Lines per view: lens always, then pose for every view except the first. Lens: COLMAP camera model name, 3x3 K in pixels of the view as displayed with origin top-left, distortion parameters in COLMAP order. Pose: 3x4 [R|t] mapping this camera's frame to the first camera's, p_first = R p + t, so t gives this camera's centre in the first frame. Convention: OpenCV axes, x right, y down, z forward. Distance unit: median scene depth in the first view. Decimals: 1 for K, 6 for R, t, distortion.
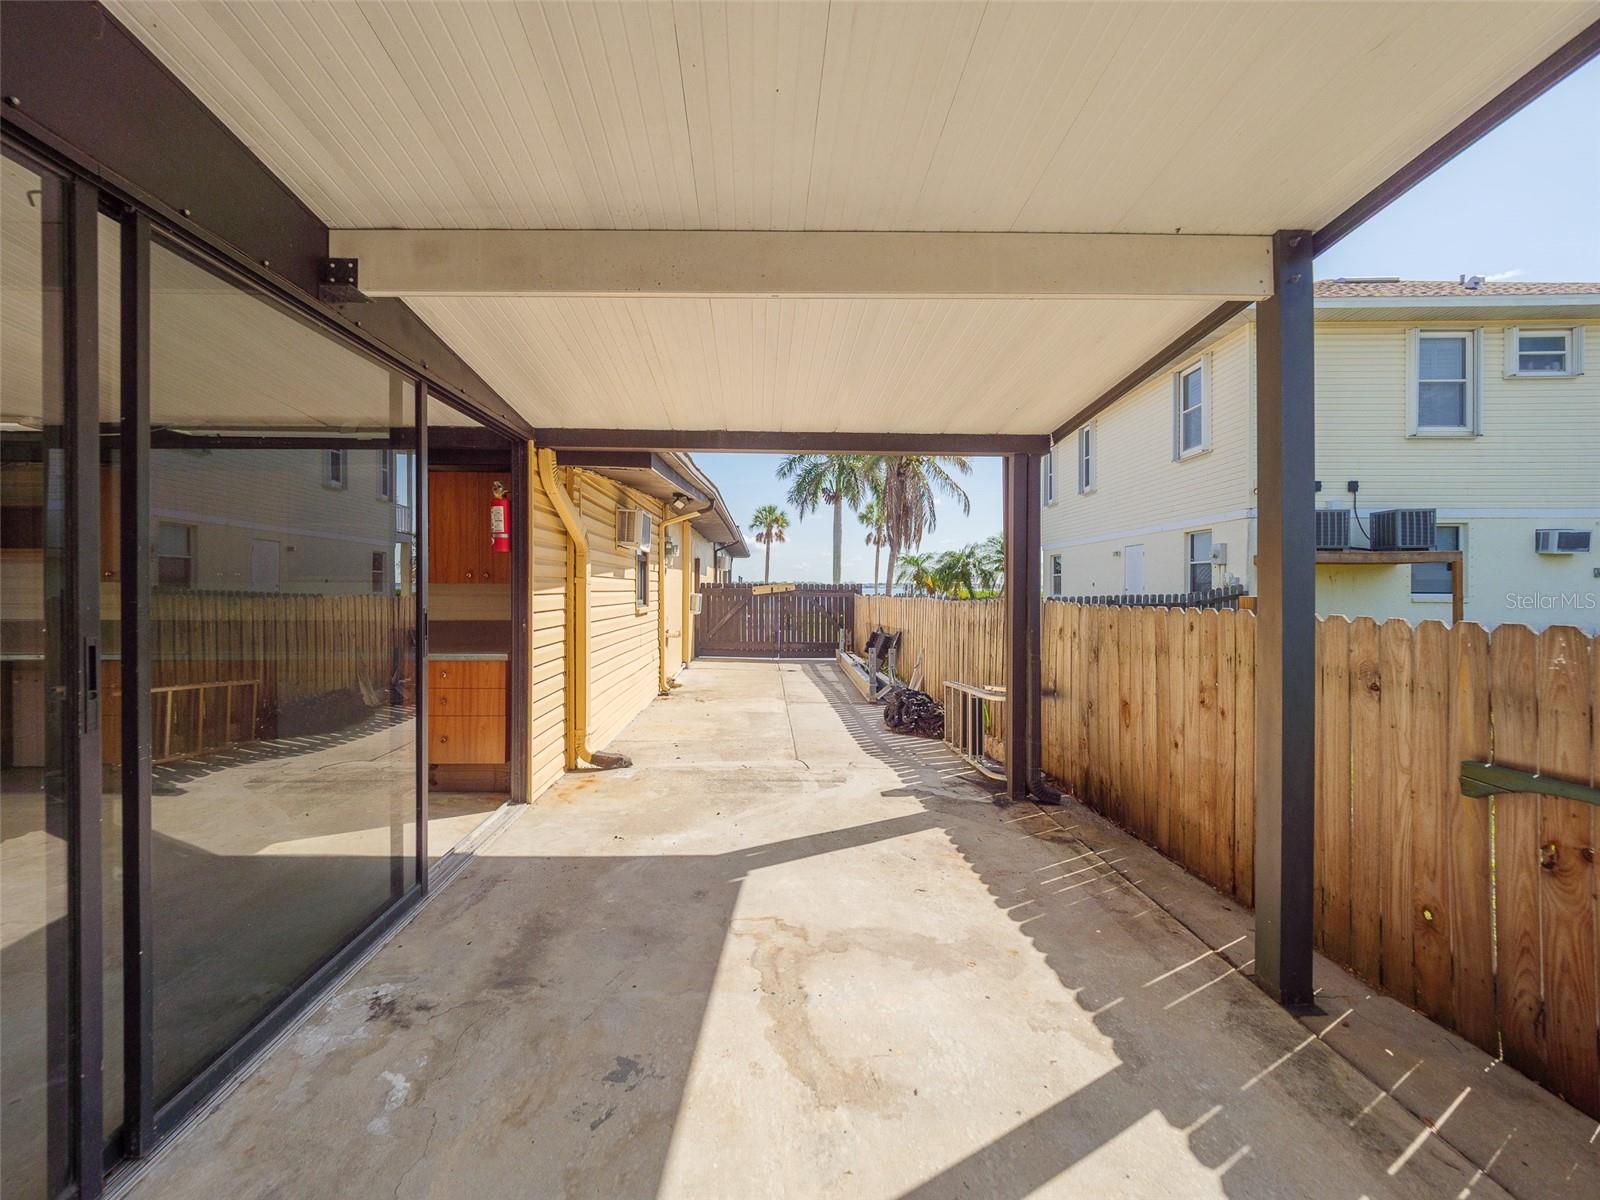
lens RADIAL K [[684.1, 0, 798.0], [0, 684.1, 592.1], [0, 0, 1]] dist [-0.007581, 0.000058]
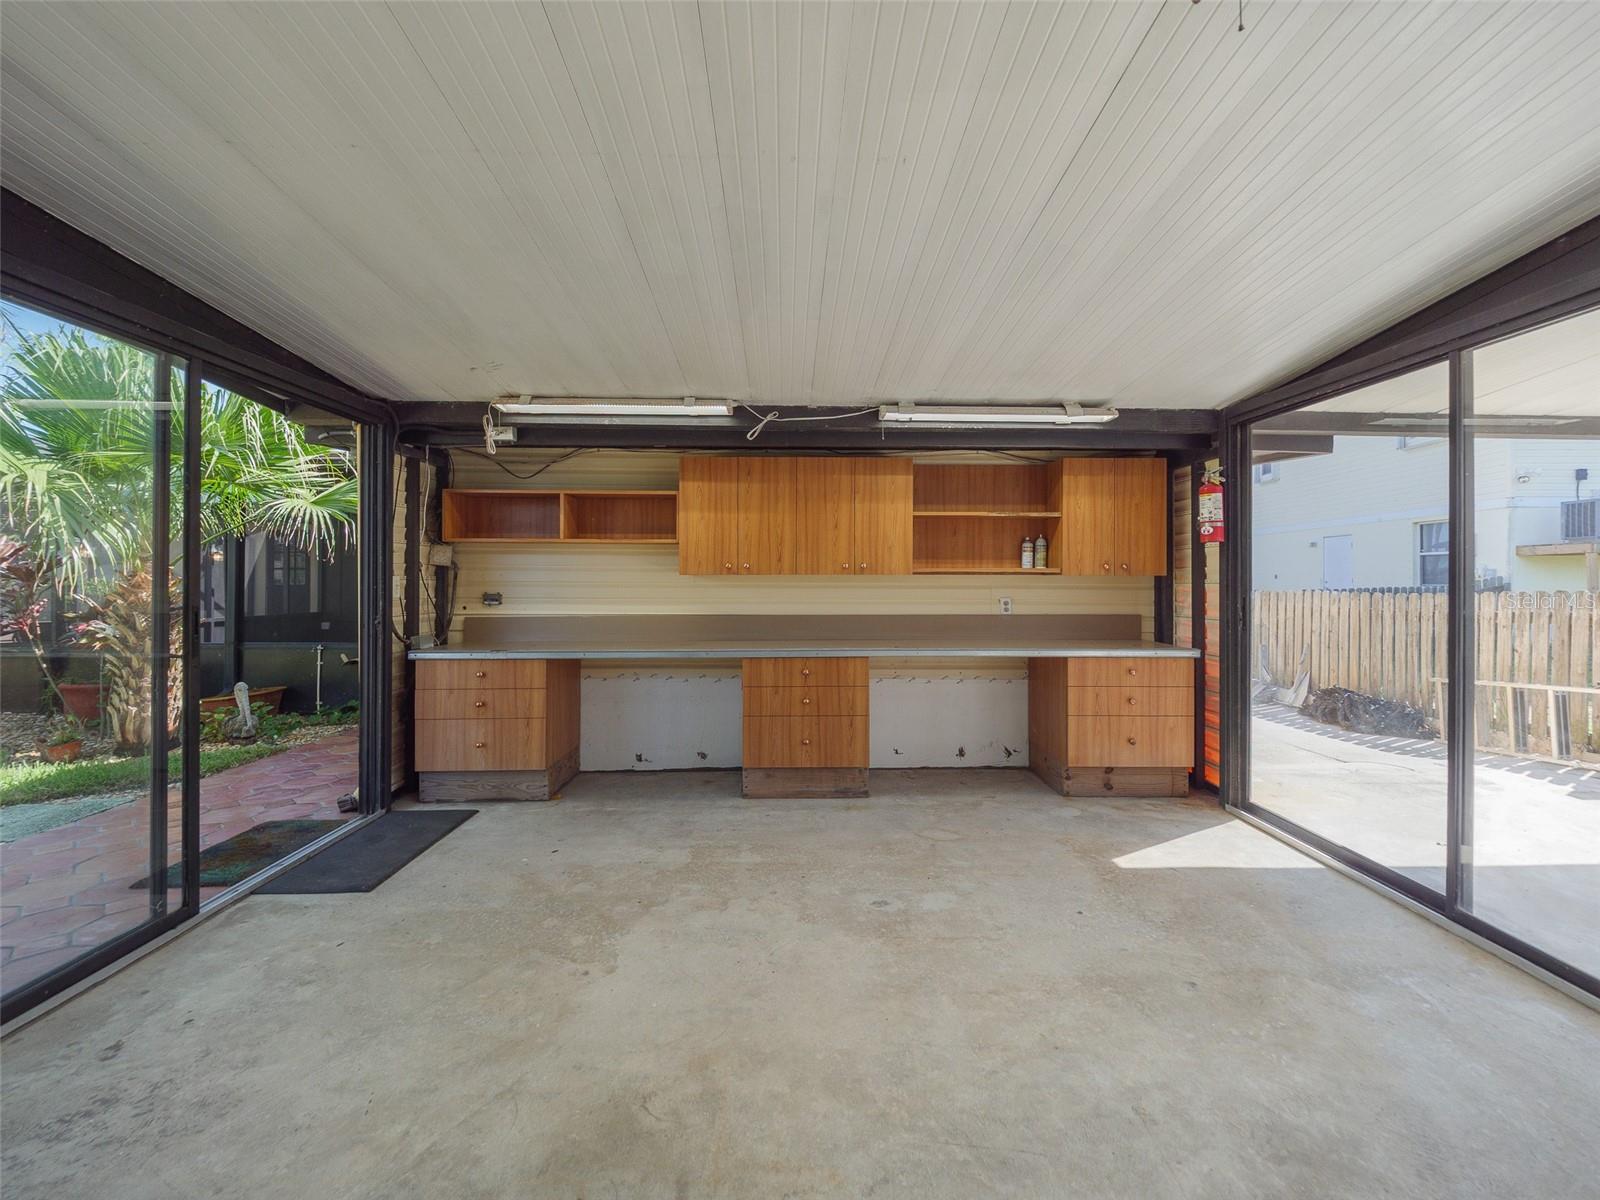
lens RADIAL K [[684.1, 0, 789.3], [0, 684.1, 579.9], [0, 0, 1]] dist [-0.007581, 0.000058]
pose [[0.999814, -0.003220, -0.019000, -0.899606], [0.003055, 0.999958, -0.008690, 0.000119], [0.019028, 0.008630, 0.999782, 0.047635]]
